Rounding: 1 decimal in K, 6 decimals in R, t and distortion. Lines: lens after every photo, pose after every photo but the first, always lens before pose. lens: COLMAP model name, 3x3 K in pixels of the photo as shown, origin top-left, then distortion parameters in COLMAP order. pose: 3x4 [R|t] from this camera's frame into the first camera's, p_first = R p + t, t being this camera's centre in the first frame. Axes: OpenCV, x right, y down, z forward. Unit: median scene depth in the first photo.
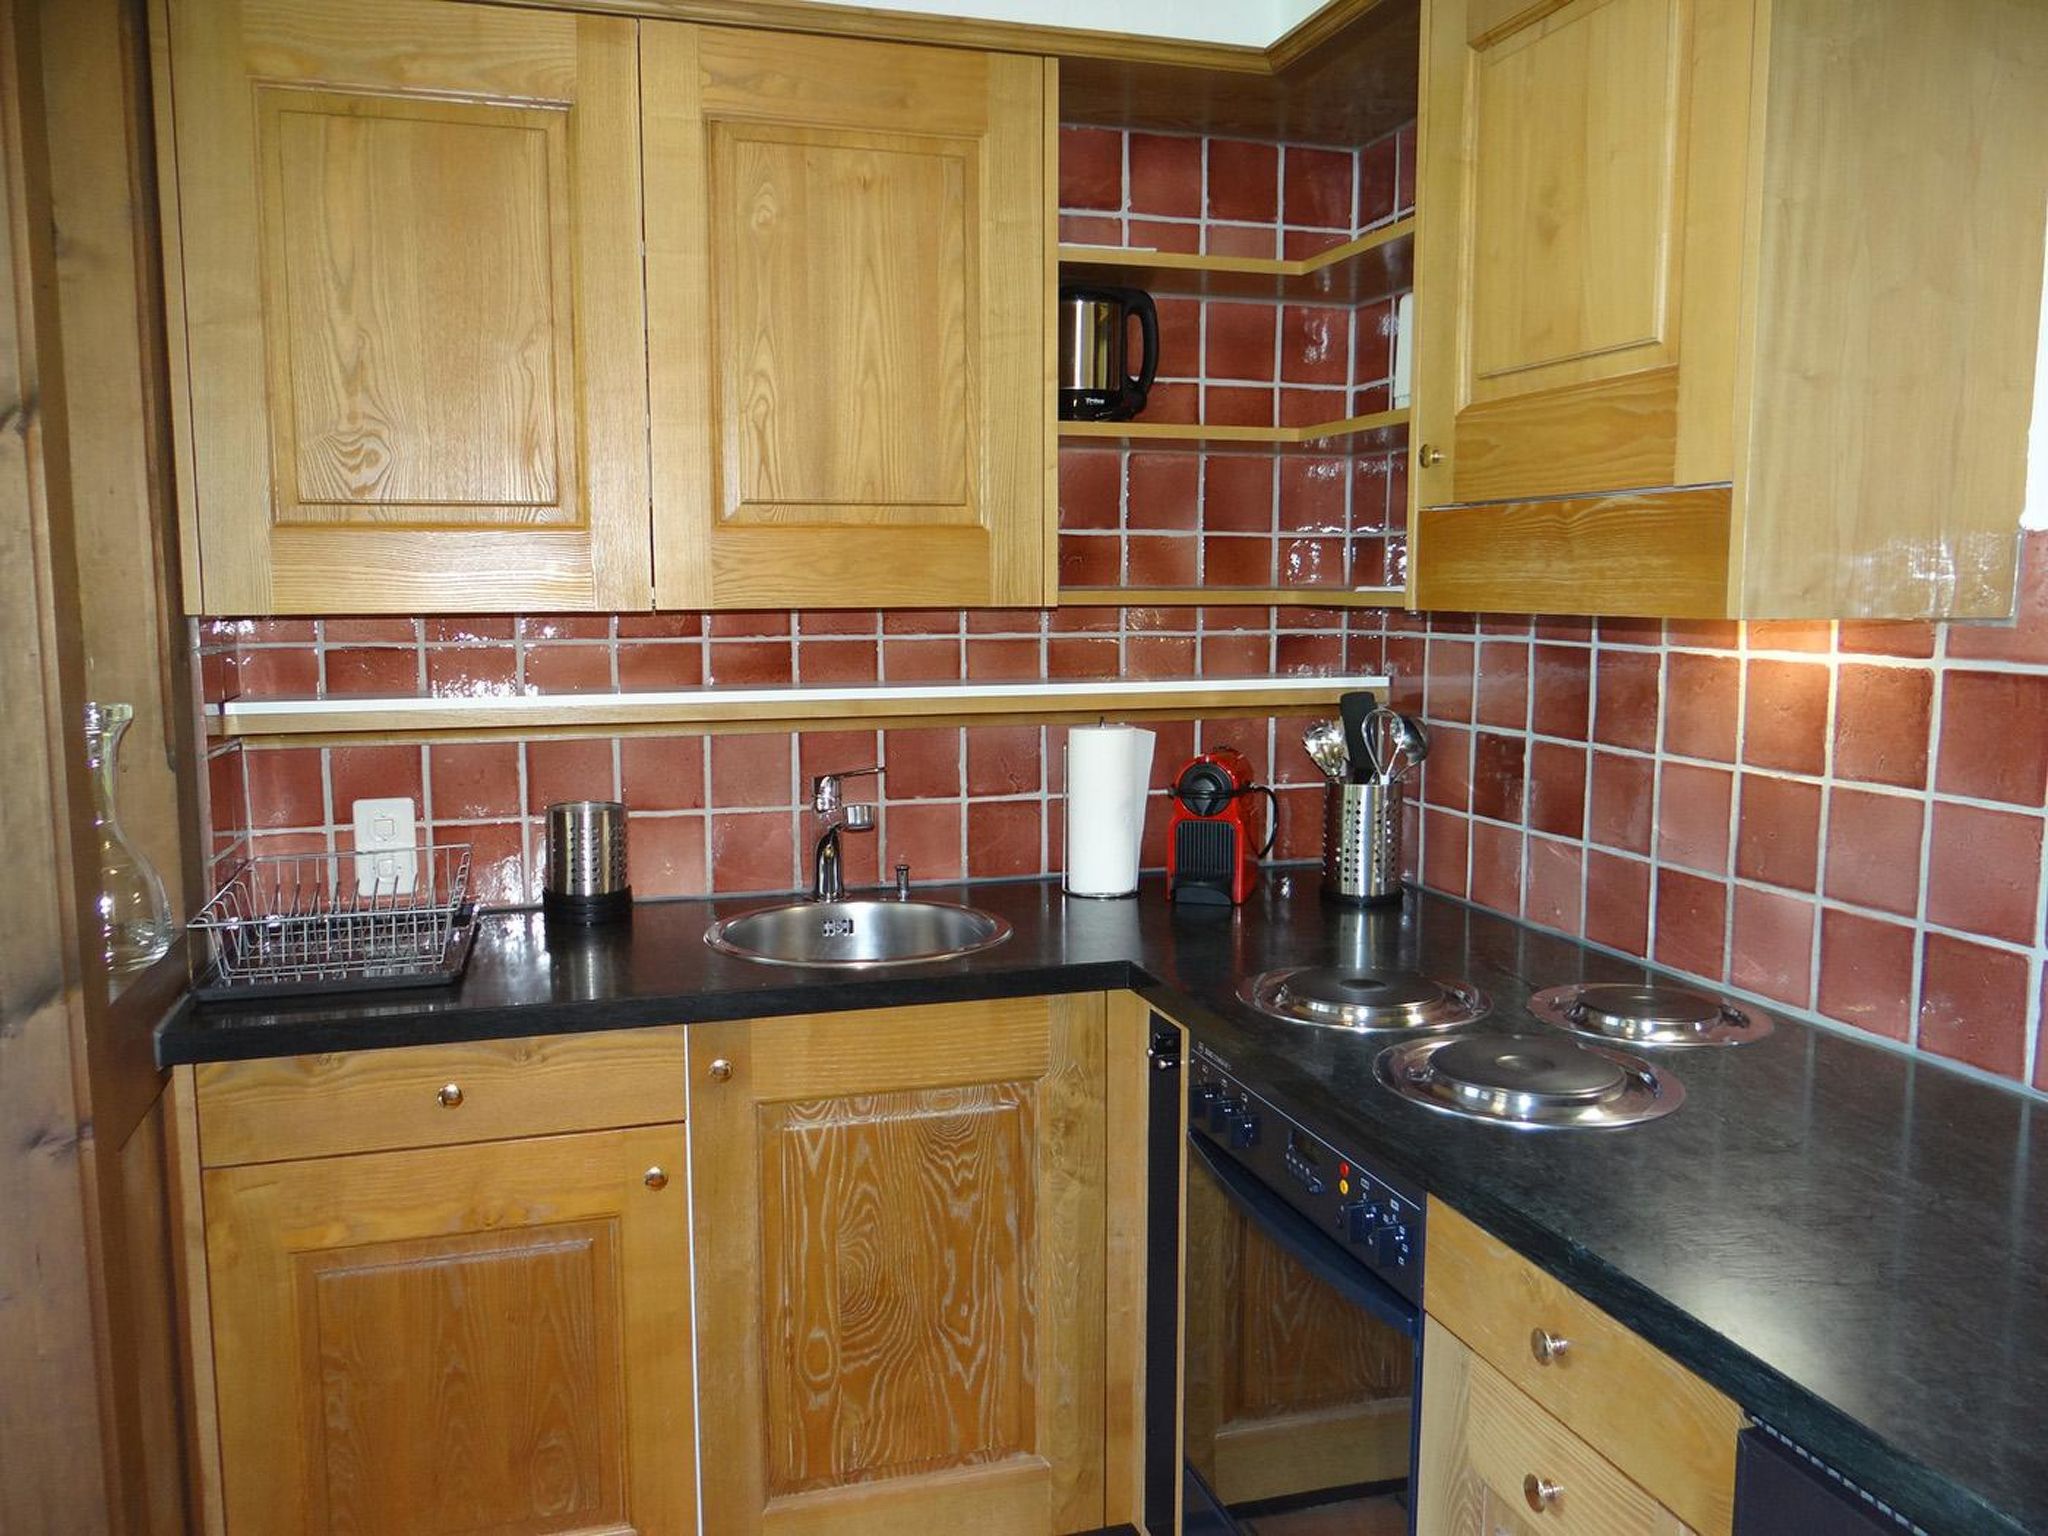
lens RADIAL K [[1611.3, 0, 1022.9], [0, 1611.3, 770.9], [0, 0, 1]] dist [-0.002871, -0.003205]
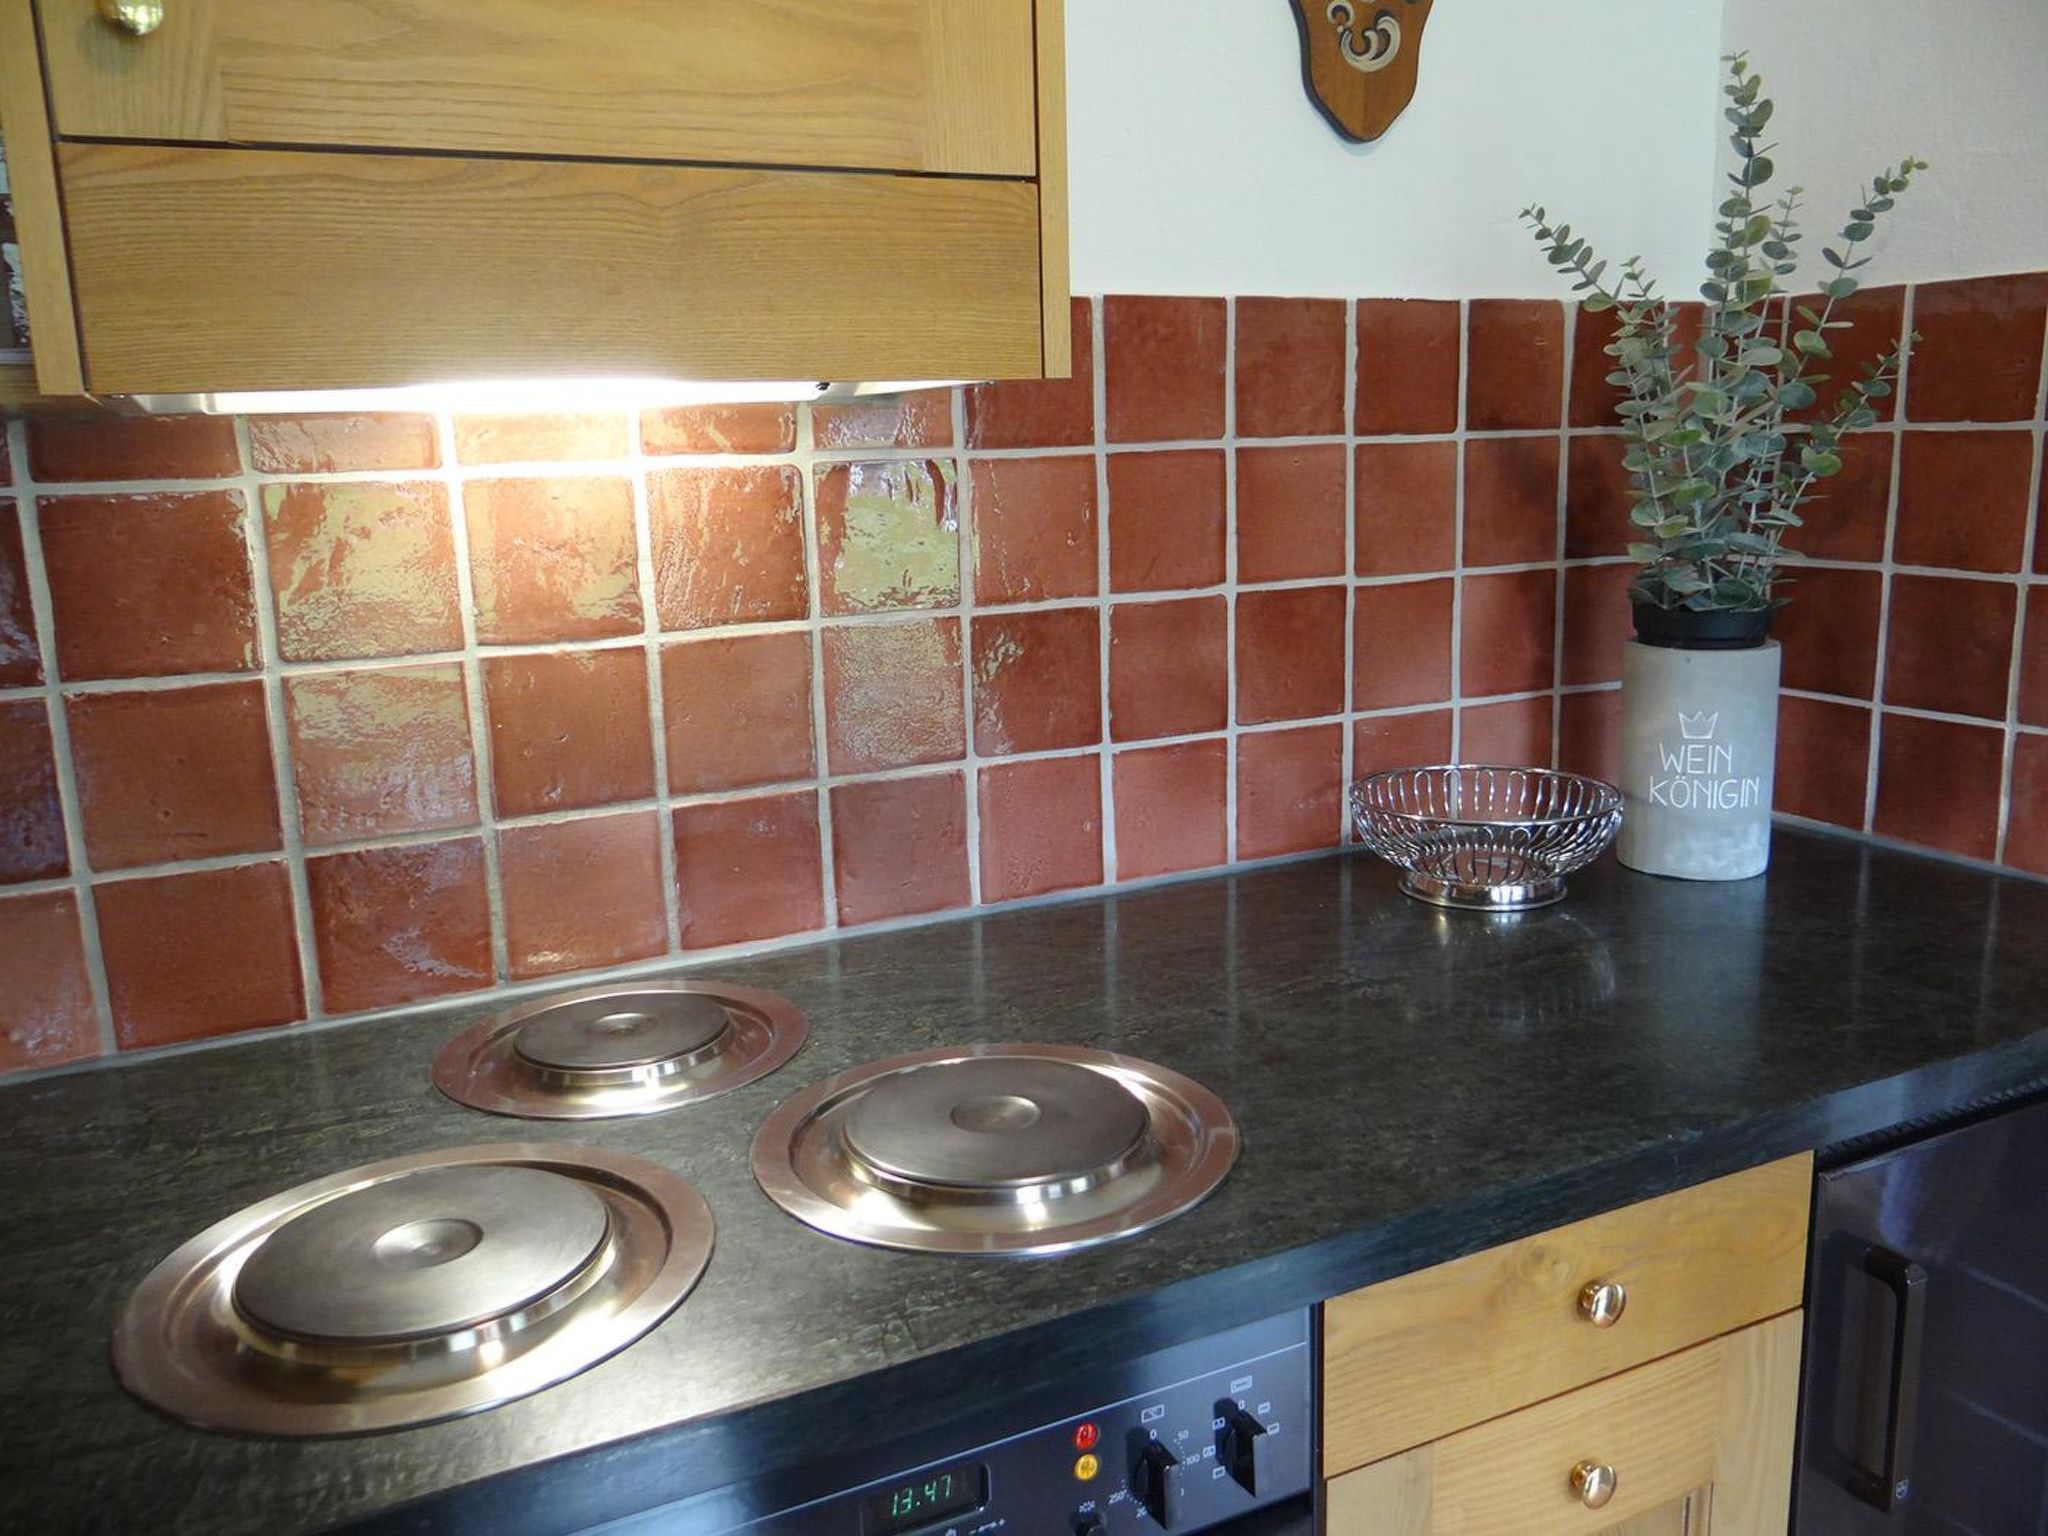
lens RADIAL K [[1611.3, 0, 1025.0], [0, 1611.3, 756.6], [0, 0, 1]] dist [-0.002871, -0.003205]
pose [[-0.157918, -0.186835, 0.969616, -0.182316], [0.148021, 0.966363, 0.210316, -0.054125], [-0.976295, 0.176736, -0.124950, 0.735030]]
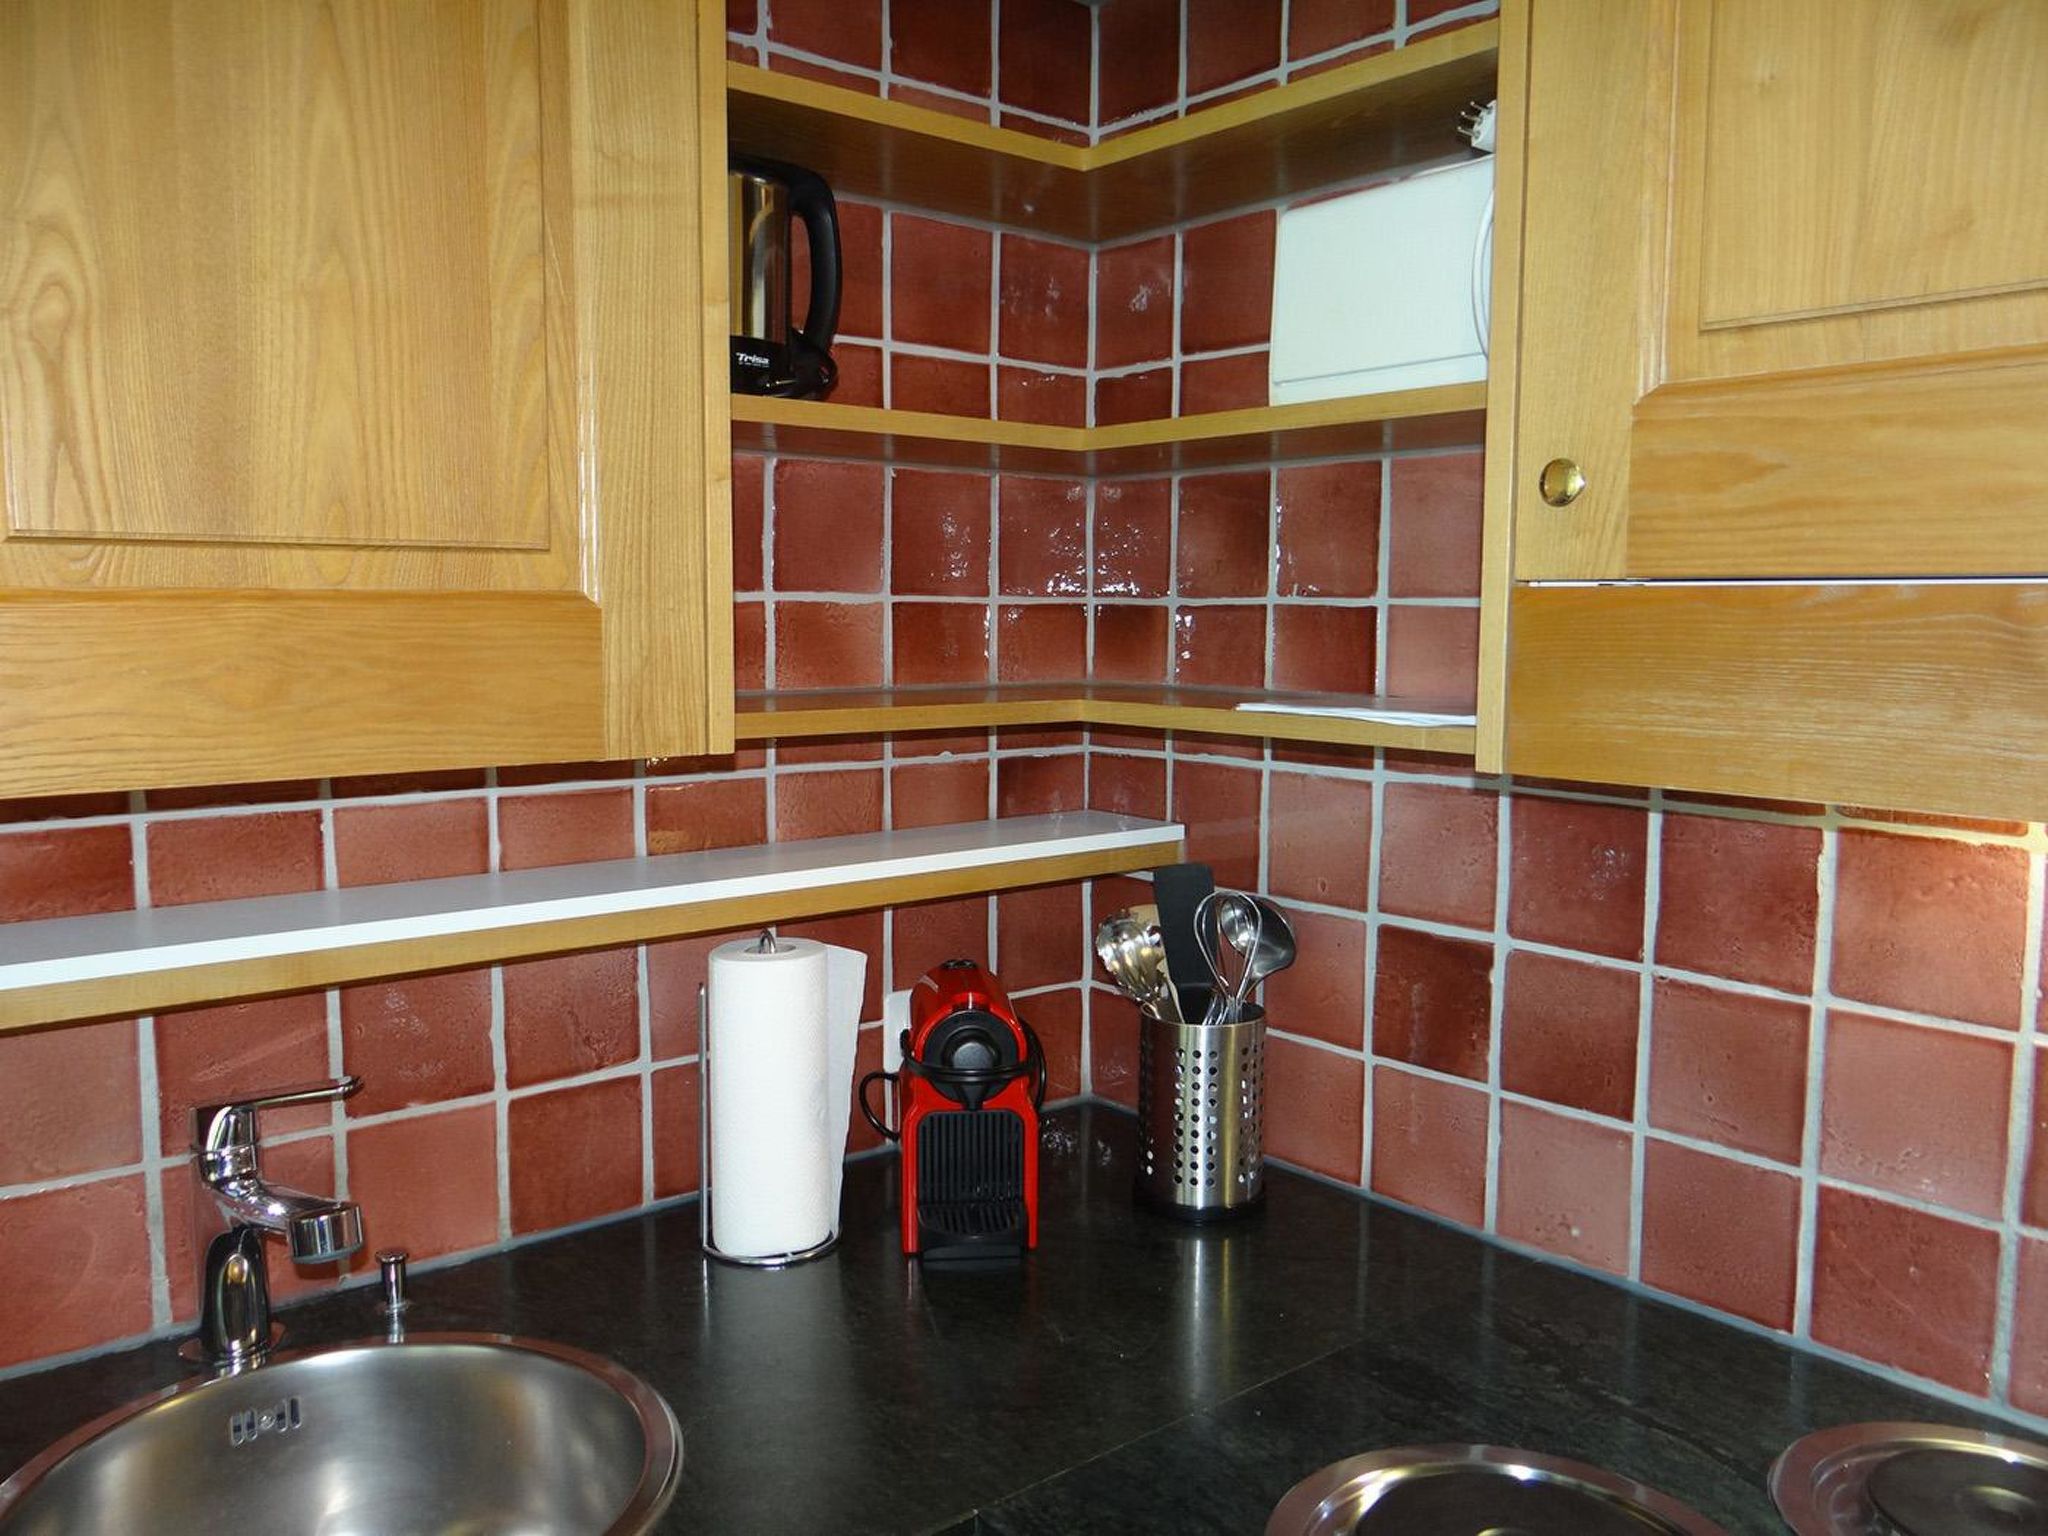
lens RADIAL K [[1611.3, 0, 1015.1], [0, 1611.3, 771.1], [0, 0, 1]] dist [-0.002871, -0.003205]
pose [[0.923385, -0.033589, 0.382403, -0.092162], [0.039527, 0.999189, -0.007680, -0.090602], [-0.381835, 0.022207, 0.923964, 0.506852]]
